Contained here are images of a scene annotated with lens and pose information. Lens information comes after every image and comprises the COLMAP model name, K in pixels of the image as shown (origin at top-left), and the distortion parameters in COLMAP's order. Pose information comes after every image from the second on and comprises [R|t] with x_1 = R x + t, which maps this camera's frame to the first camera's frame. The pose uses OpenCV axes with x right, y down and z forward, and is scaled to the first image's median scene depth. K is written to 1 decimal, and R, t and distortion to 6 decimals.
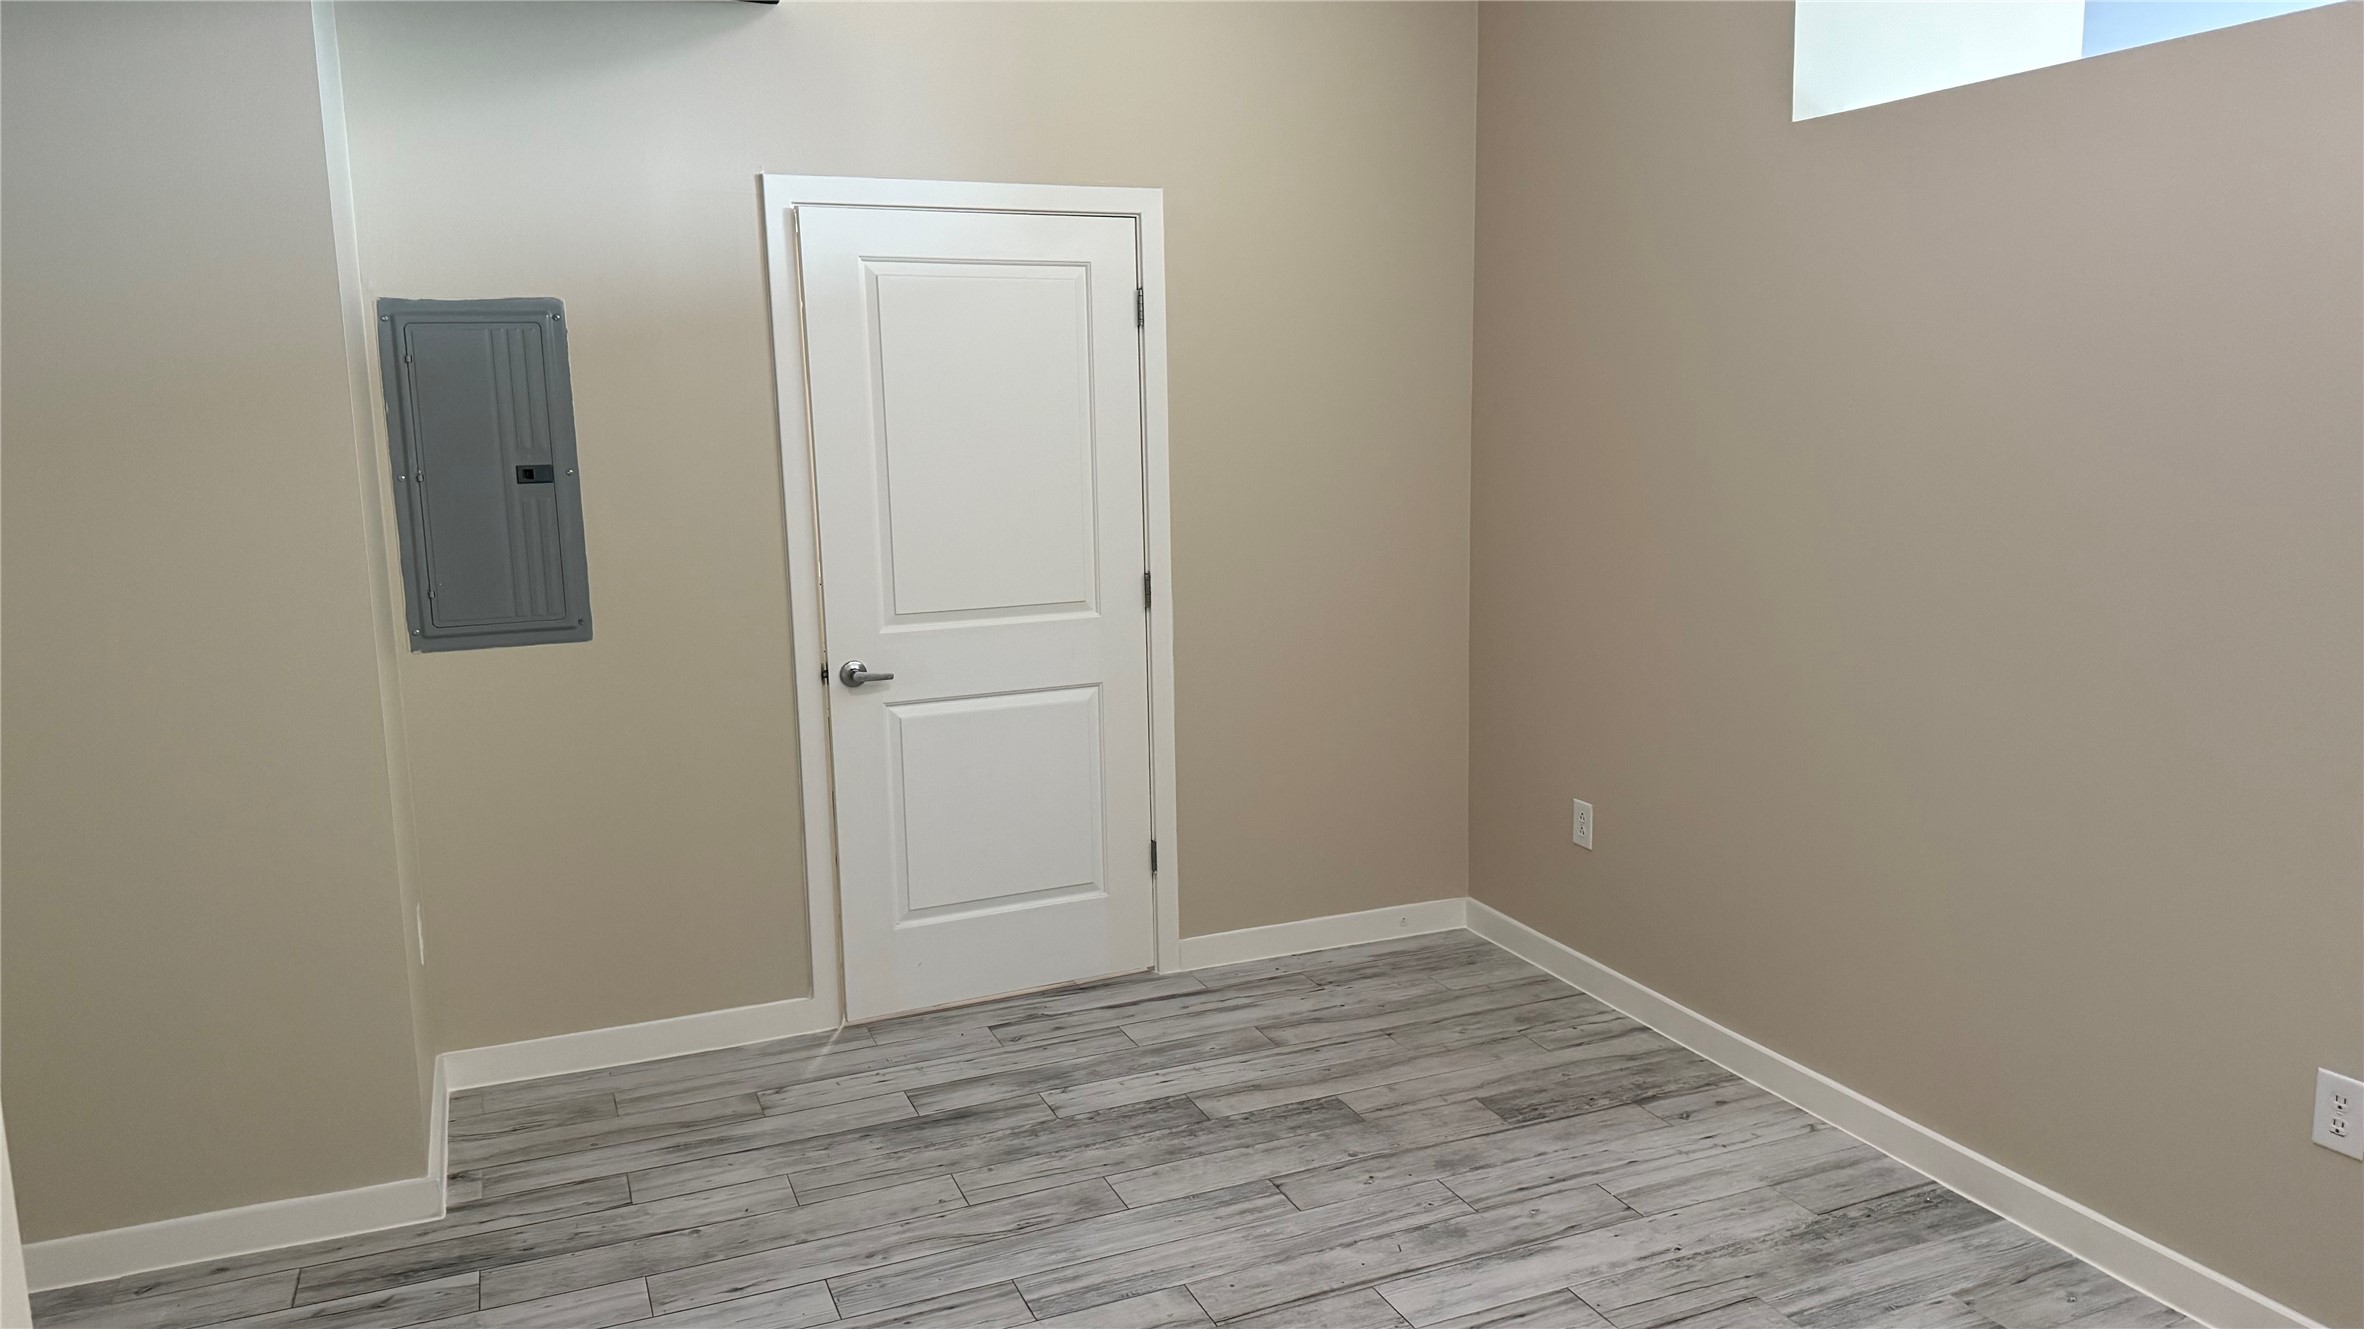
lens RADIAL K [[1647.8, 0, 1182.0], [0, 1647.8, 664.5], [0, 0, 1]] dist [0.175969, -0.369345]
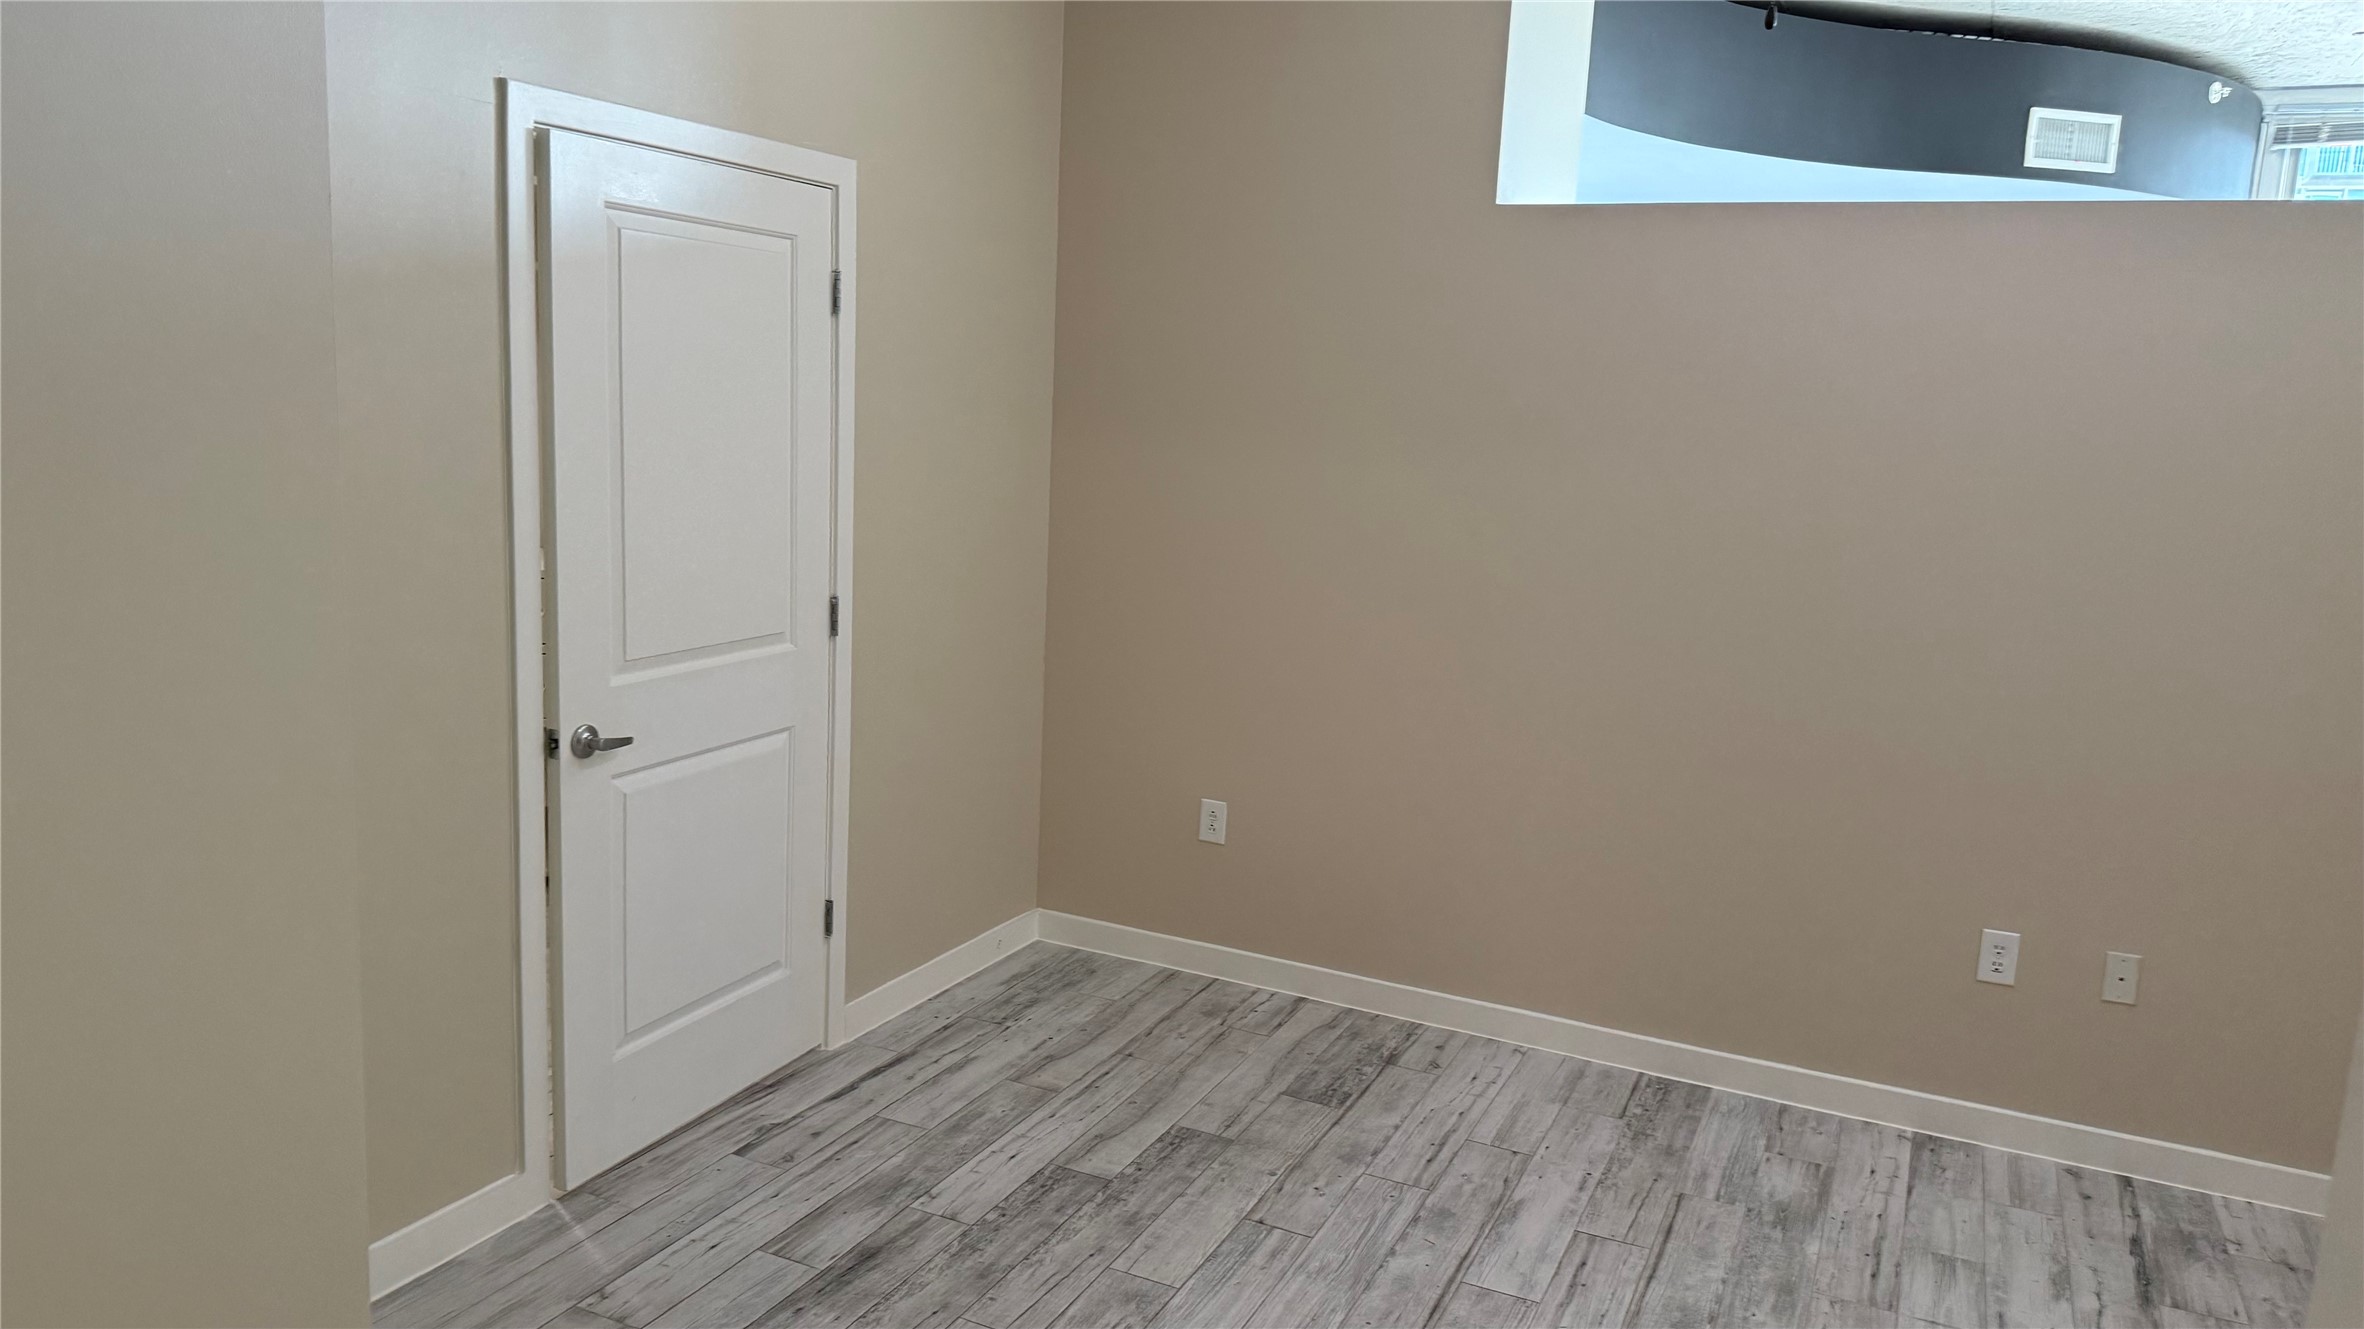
lens RADIAL K [[1647.8, 0, 1182.0], [0, 1647.8, 664.5], [0, 0, 1]] dist [0.175969, -0.369345]
pose [[0.746430, -0.054924, 0.663194, -0.530604], [0.045400, 0.998469, 0.031593, -0.043846], [-0.663914, 0.006527, 0.747781, 0.248366]]
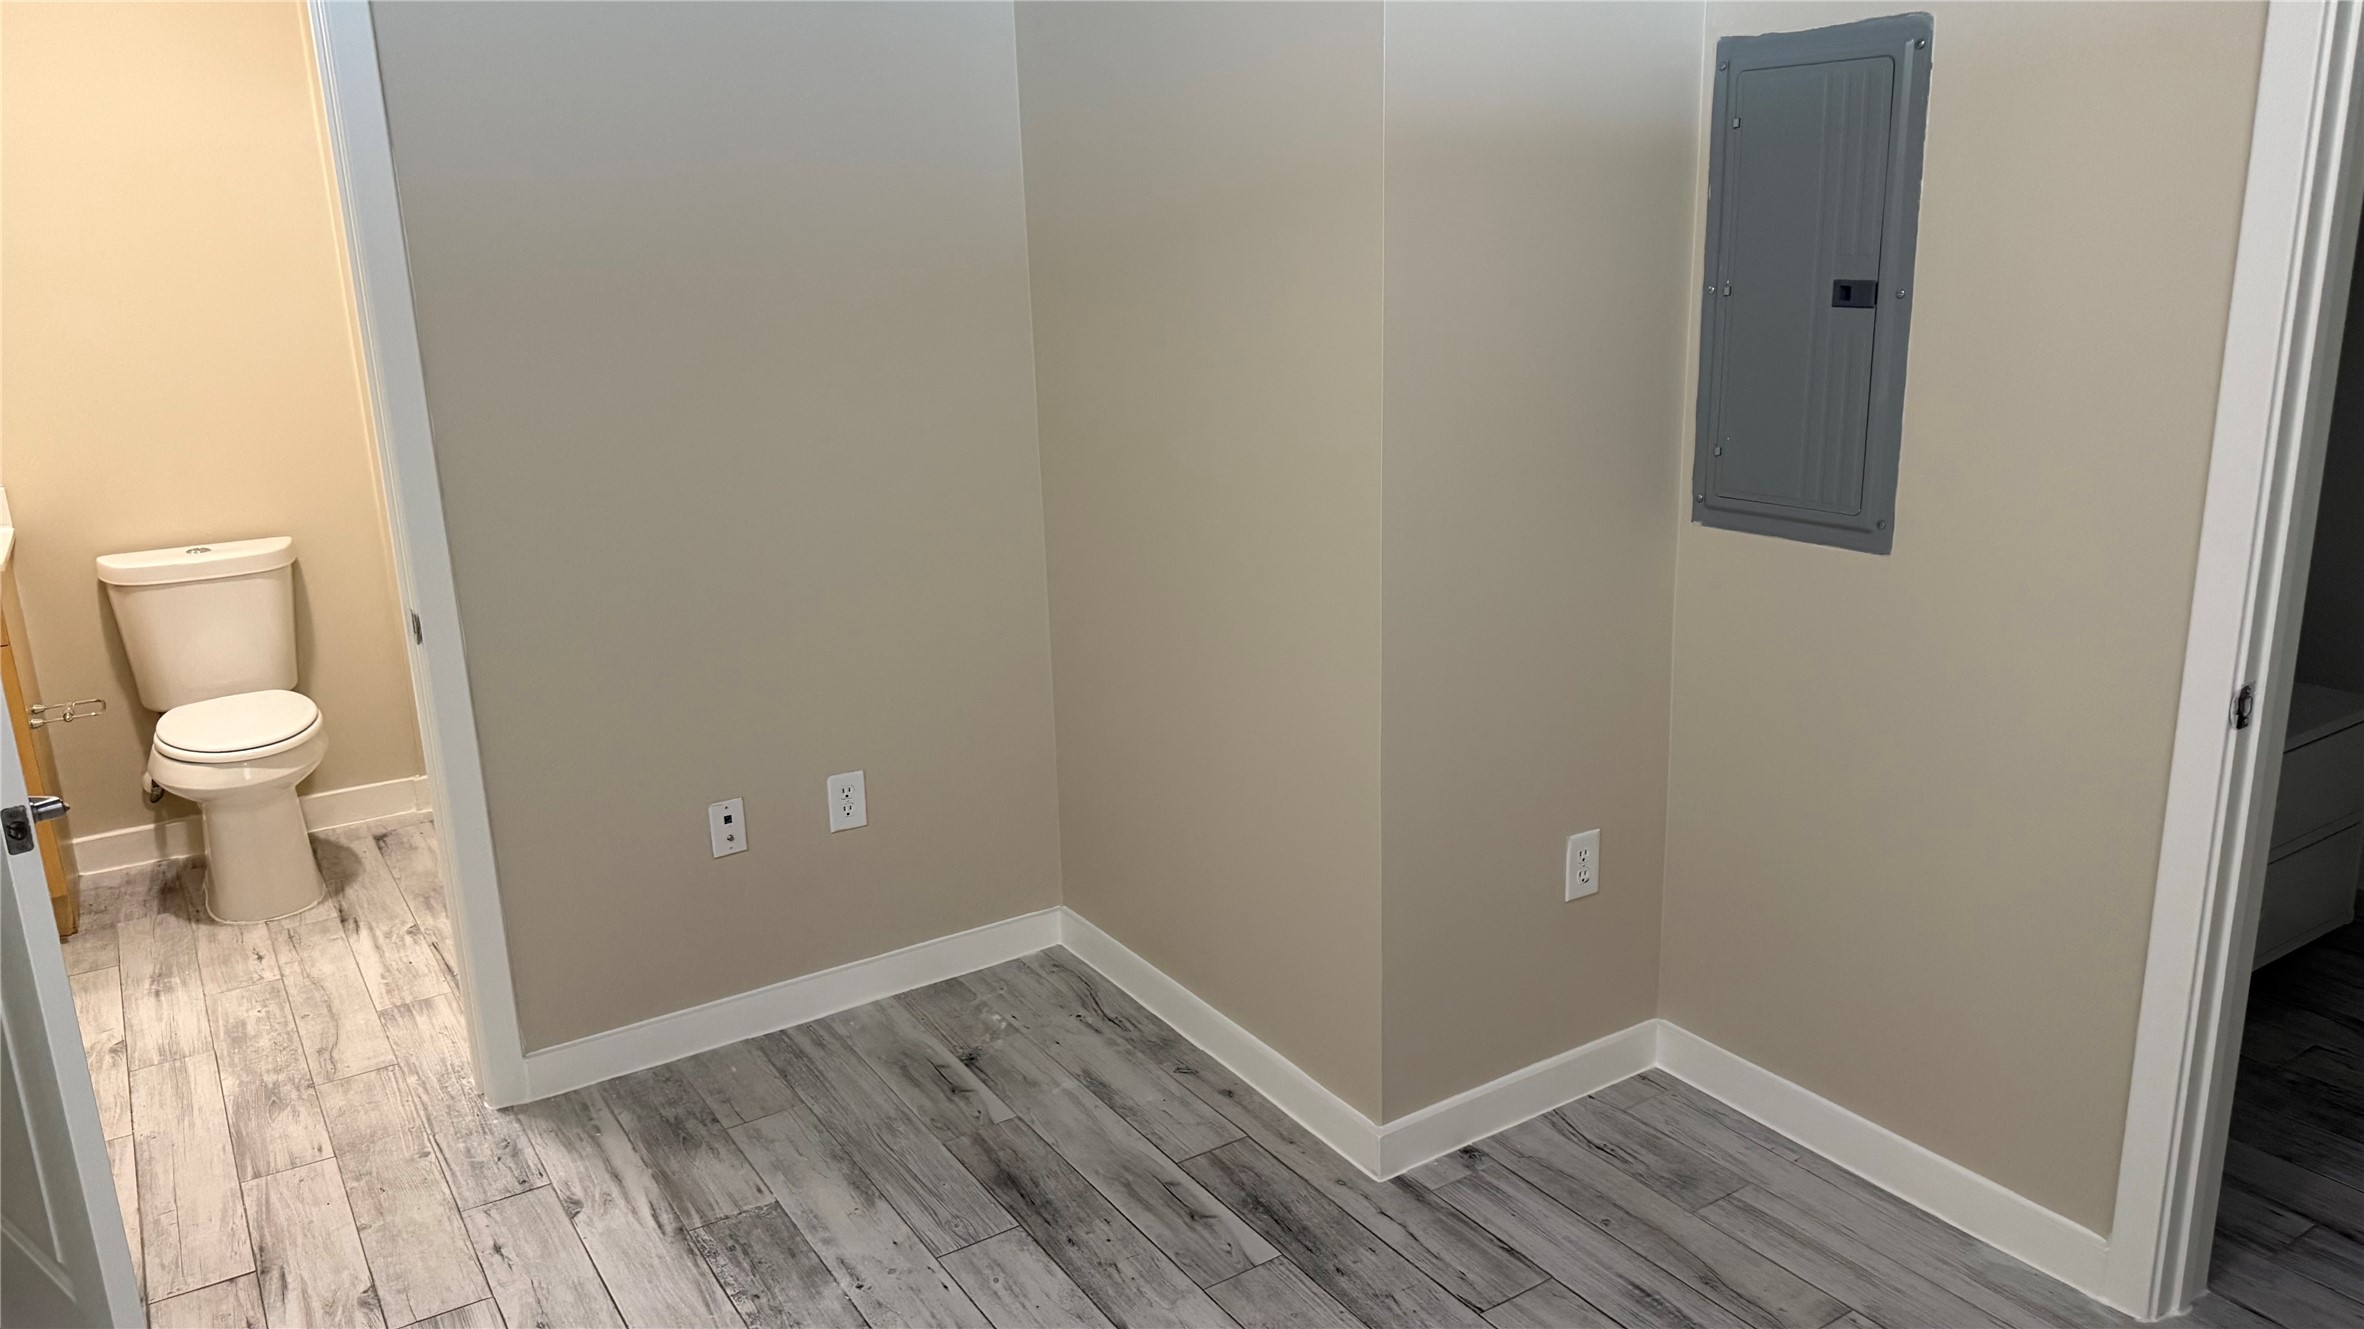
lens RADIAL K [[1652.0, 0, 1182.0], [0, 1652.0, 664.5], [0, 0, 1]] dist [0.002131, -0.069839]
pose [[0.173344, 0.275527, -0.945535, 0.216578], [-0.136247, 0.957547, 0.254049, -0.098784], [0.975391, 0.084788, 0.203525, 0.600660]]
